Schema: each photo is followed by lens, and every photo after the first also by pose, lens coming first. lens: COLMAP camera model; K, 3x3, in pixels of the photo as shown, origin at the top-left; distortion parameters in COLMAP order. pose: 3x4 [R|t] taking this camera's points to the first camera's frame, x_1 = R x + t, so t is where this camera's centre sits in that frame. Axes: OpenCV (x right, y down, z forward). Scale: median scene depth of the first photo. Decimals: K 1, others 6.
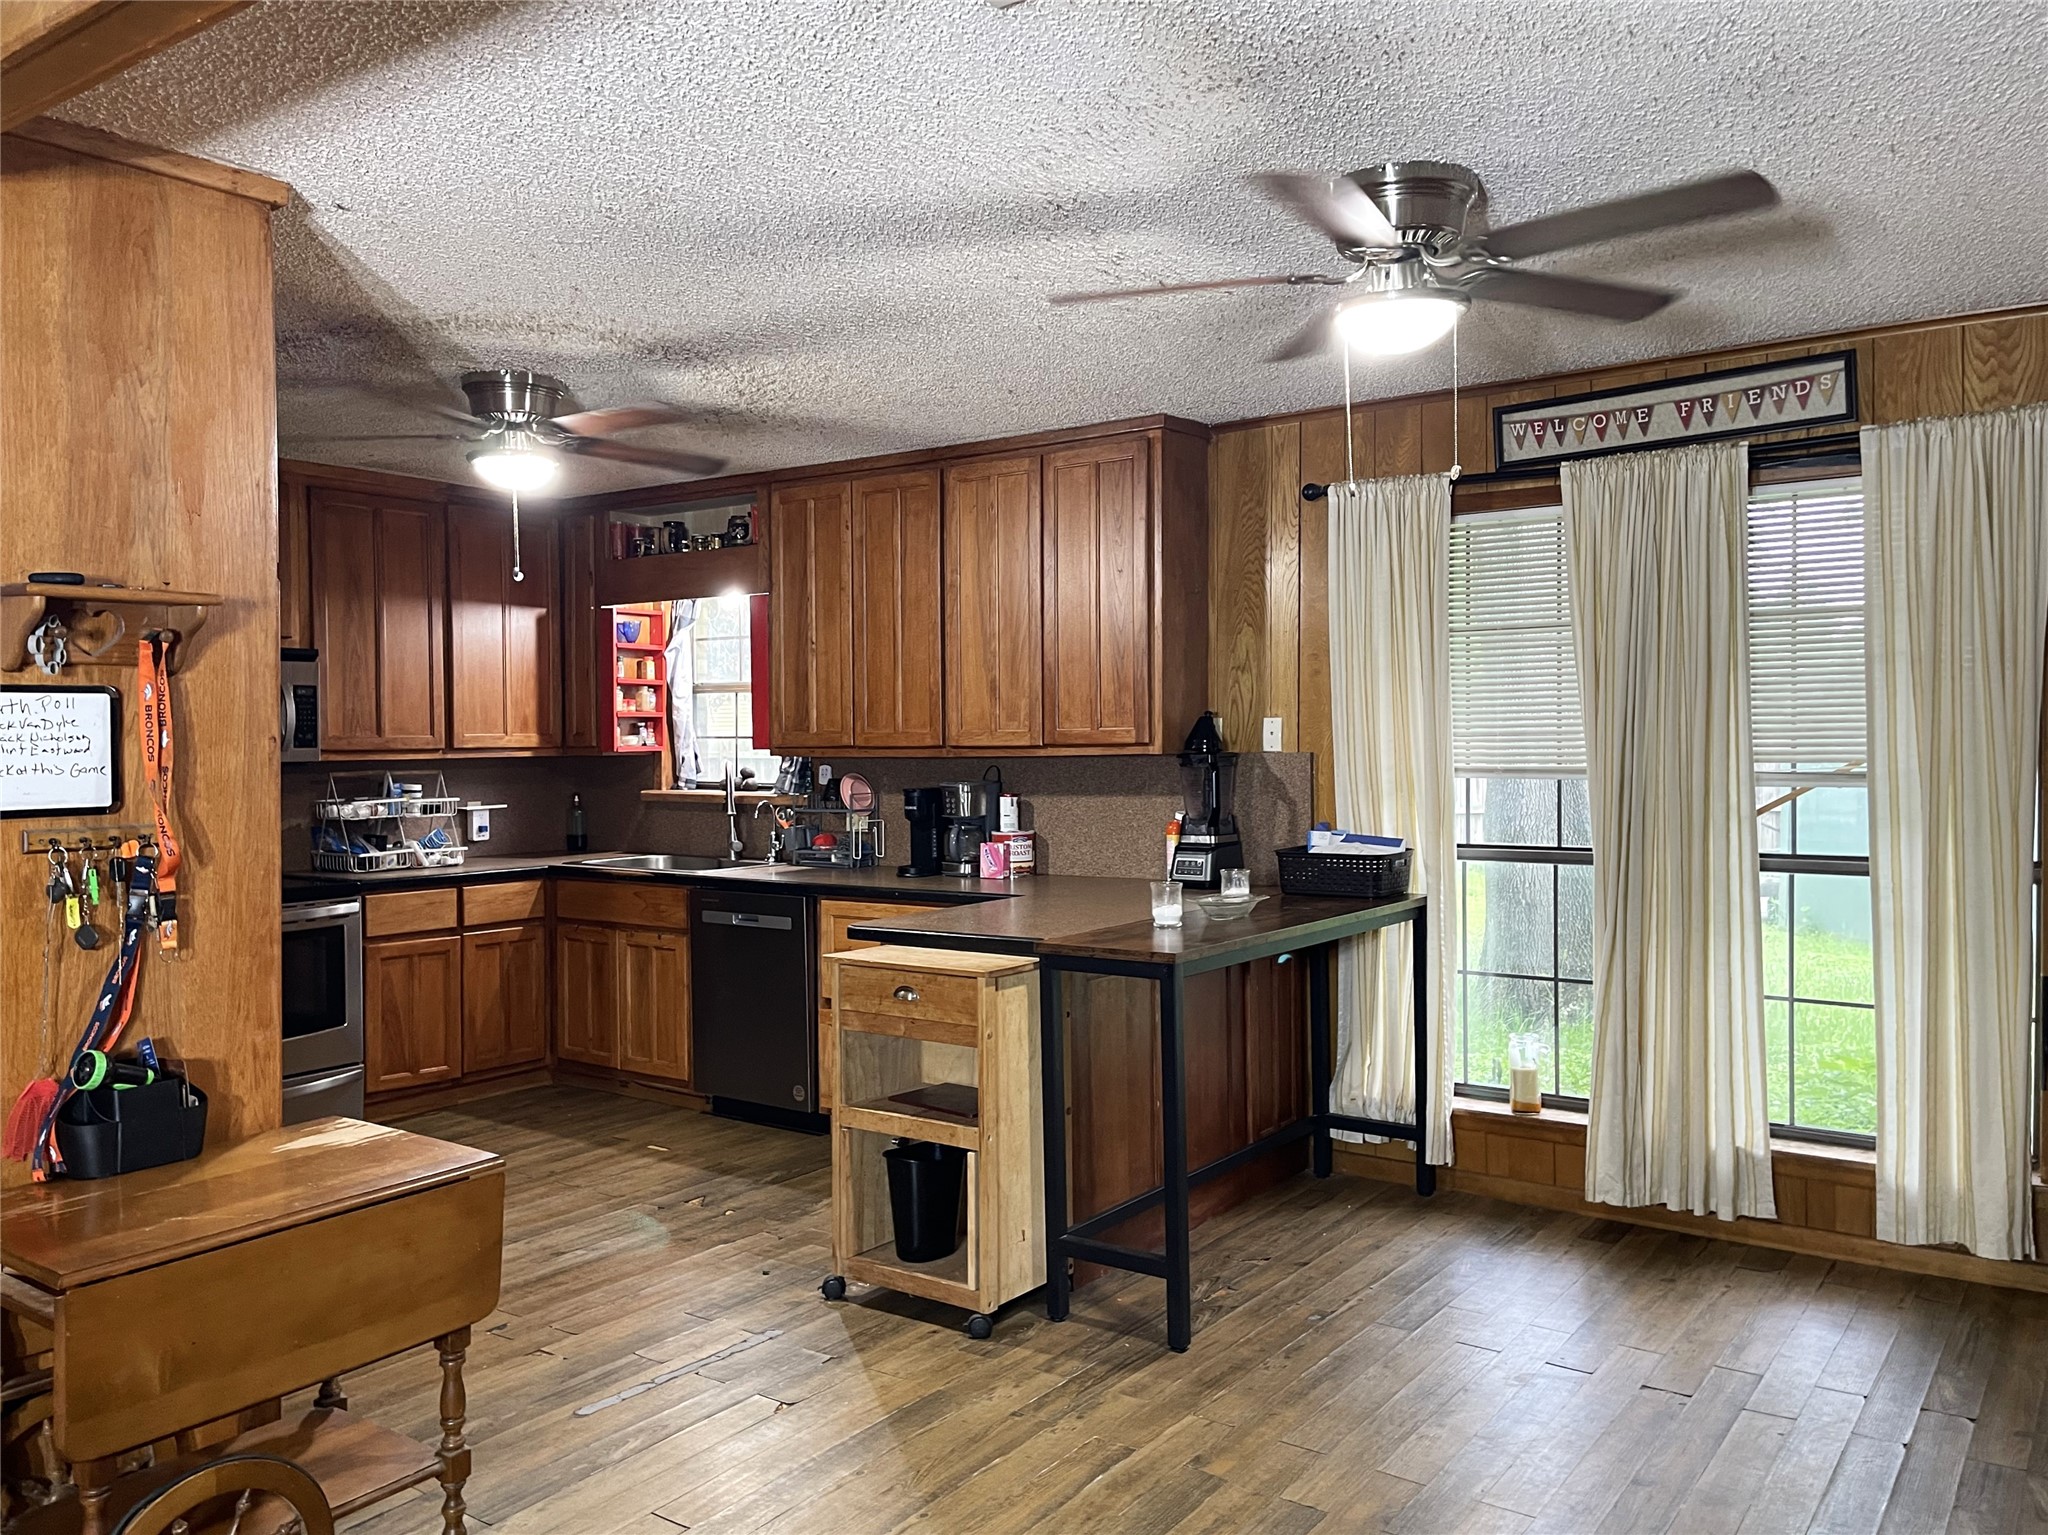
lens RADIAL K [[1541.8, 0, 1014.8], [0, 1541.8, 756.7], [0, 0, 1]] dist [0.050297, -0.001300]
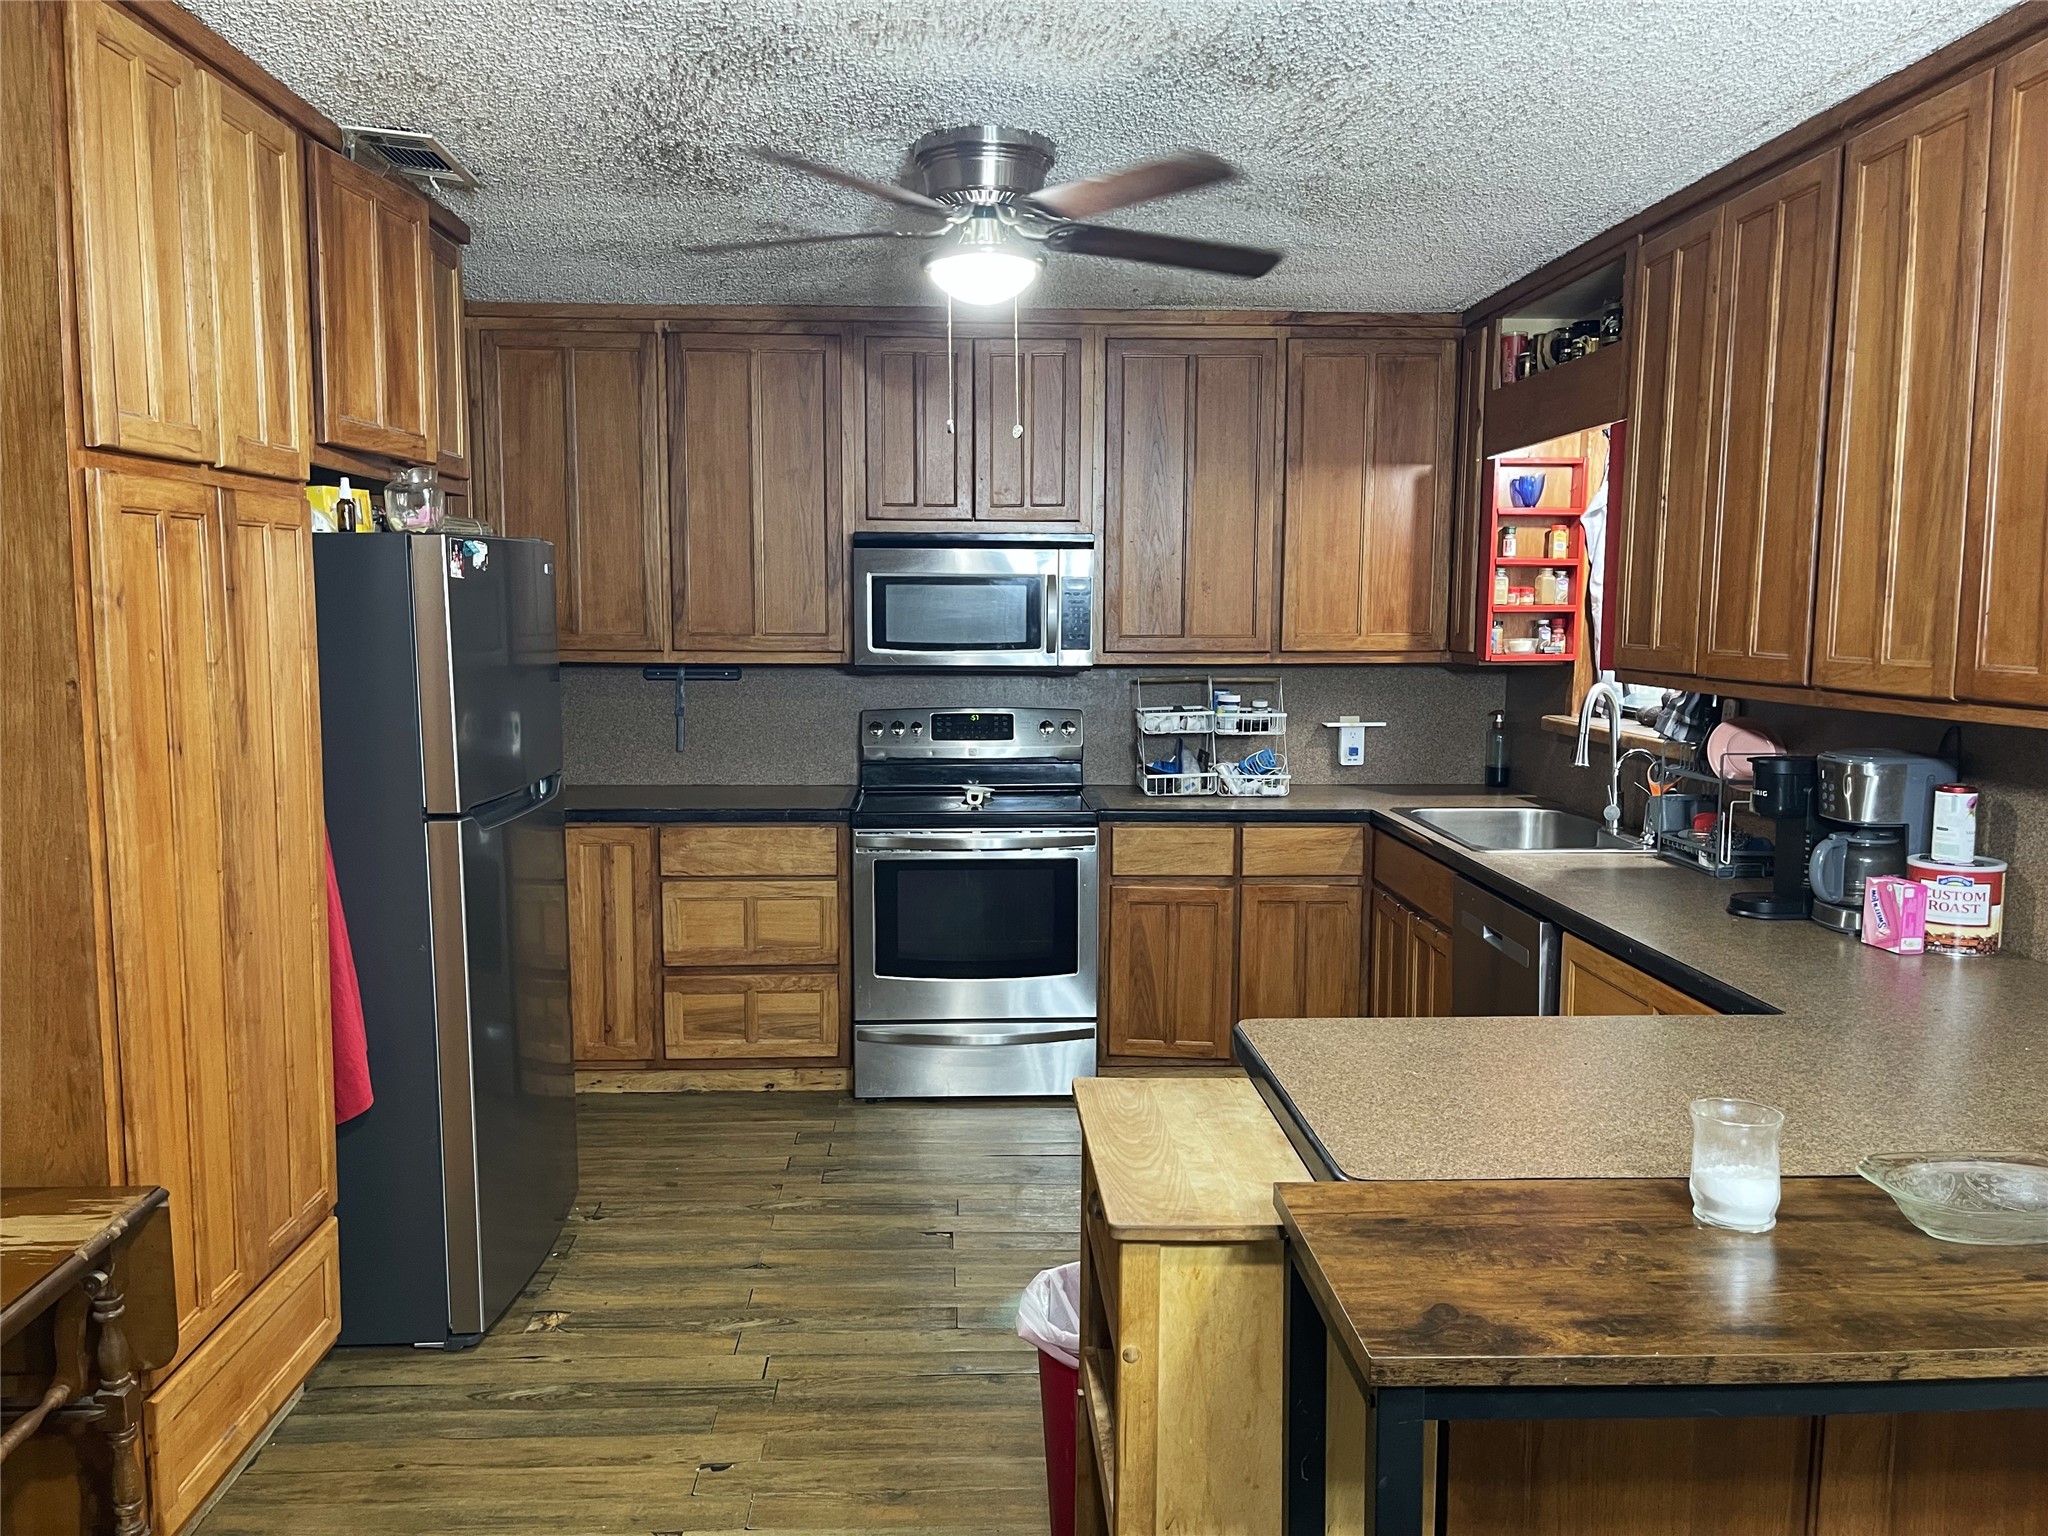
lens RADIAL K [[1541.8, 0, 1014.8], [0, 1541.8, 757.2], [0, 0, 1]] dist [0.050297, -0.001300]
pose [[0.618859, 0.087194, -0.780647, 0.182969], [-0.017640, 0.995112, 0.097165, -0.026413], [0.785304, -0.046361, 0.617372, 0.402685]]
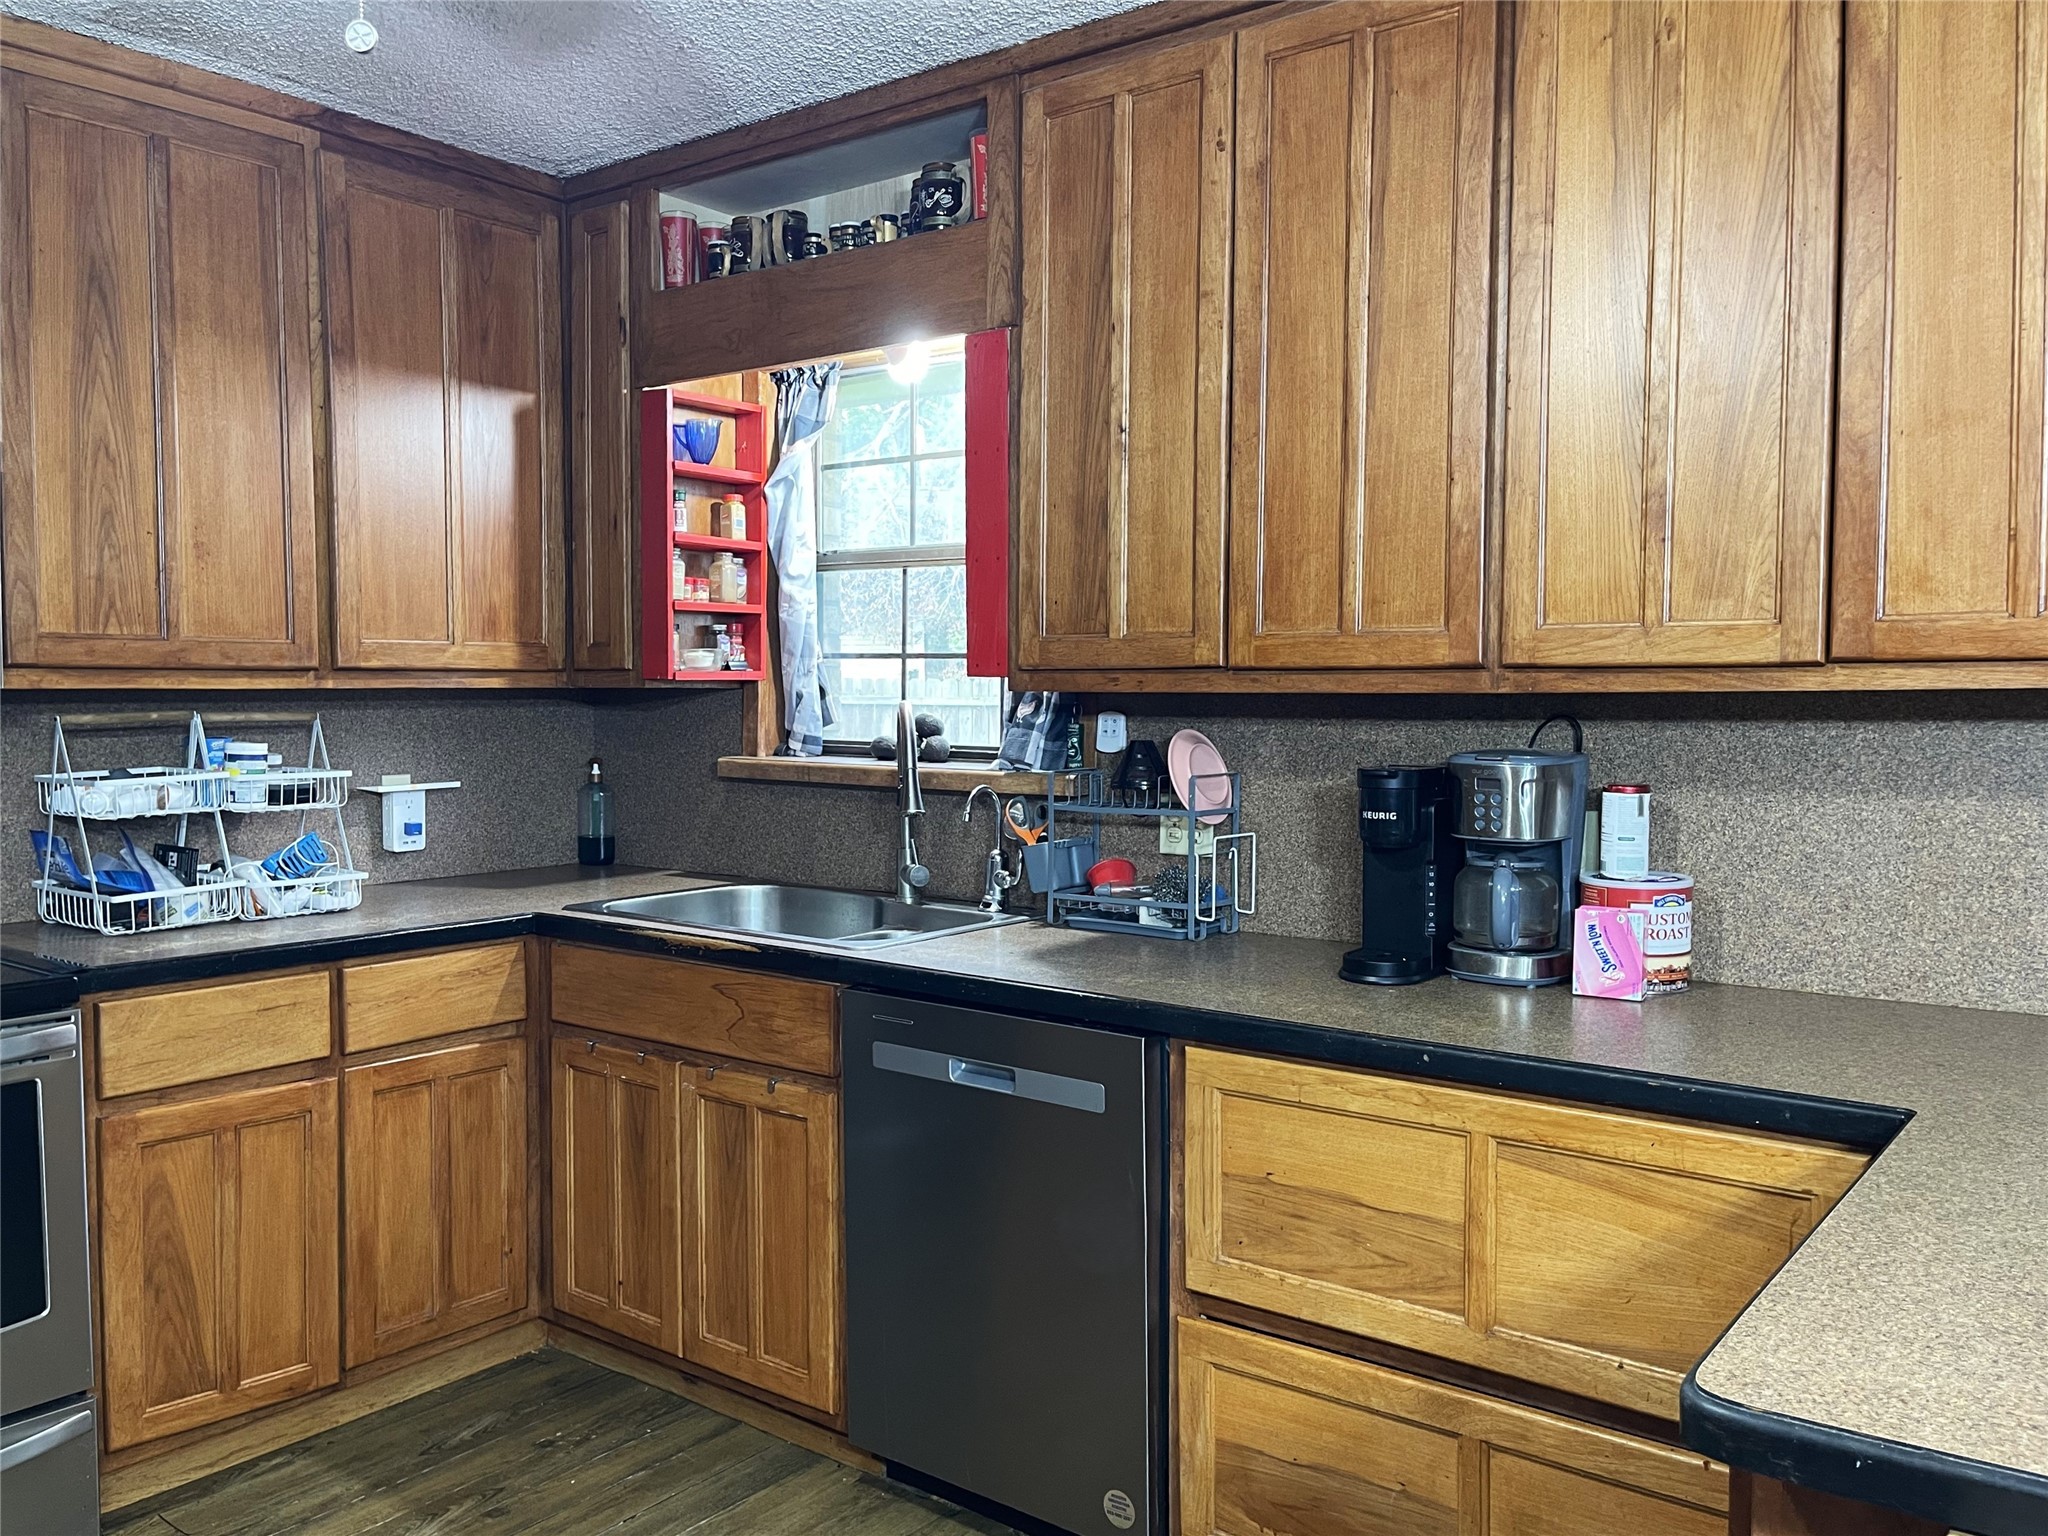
lens RADIAL K [[1597.0, 0, 1024.0], [0, 1597.0, 768.0], [0, 0, 1]] dist [0.013048, 0.000329]
pose [[0.999619, 0.011658, -0.025035, -0.138888], [-0.010706, 0.999227, 0.037836, 0.004704], [0.025457, -0.037553, 0.998970, 0.516966]]
